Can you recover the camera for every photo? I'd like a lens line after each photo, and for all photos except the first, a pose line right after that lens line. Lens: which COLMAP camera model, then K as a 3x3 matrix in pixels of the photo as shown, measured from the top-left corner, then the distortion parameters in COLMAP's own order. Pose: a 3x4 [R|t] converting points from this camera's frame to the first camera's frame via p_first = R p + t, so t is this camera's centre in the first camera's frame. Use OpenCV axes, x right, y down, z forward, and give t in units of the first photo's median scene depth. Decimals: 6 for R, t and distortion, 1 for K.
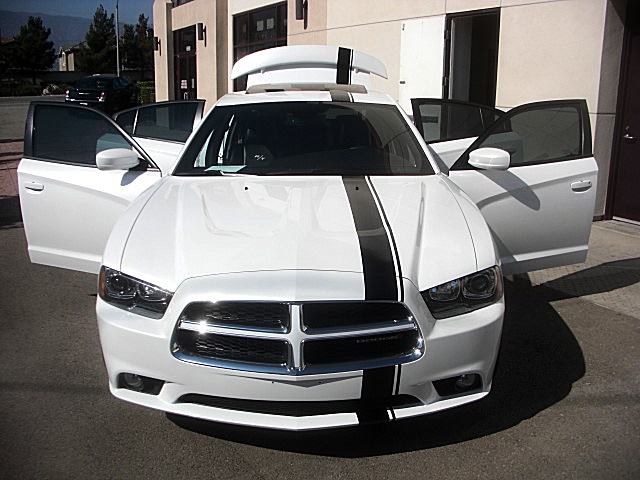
lens RADIAL K [[621.3, 0, 320.0], [0, 621.3, 240.0], [0, 0, 1]] dist [-0.217727, 0.196734]
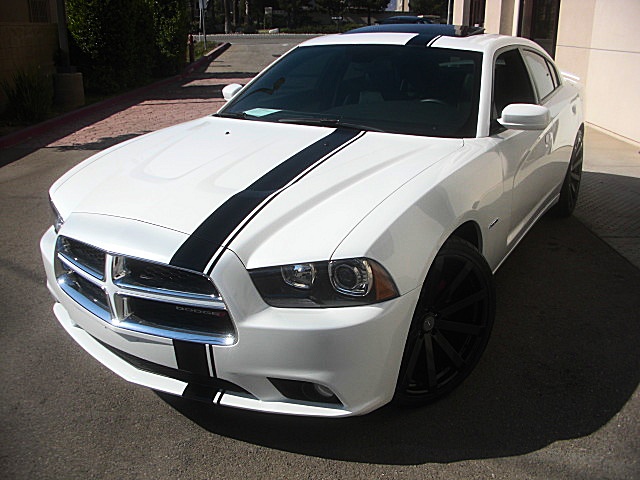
lens RADIAL K [[621.3, 0, 320.0], [0, 621.3, 240.0], [0, 0, 1]] dist [-0.217727, 0.196734]
pose [[0.854428, 0.172426, -0.490124, 0.640355], [-0.129431, 0.984225, 0.120616, -0.069064], [0.503190, -0.039621, 0.863267, 0.309827]]
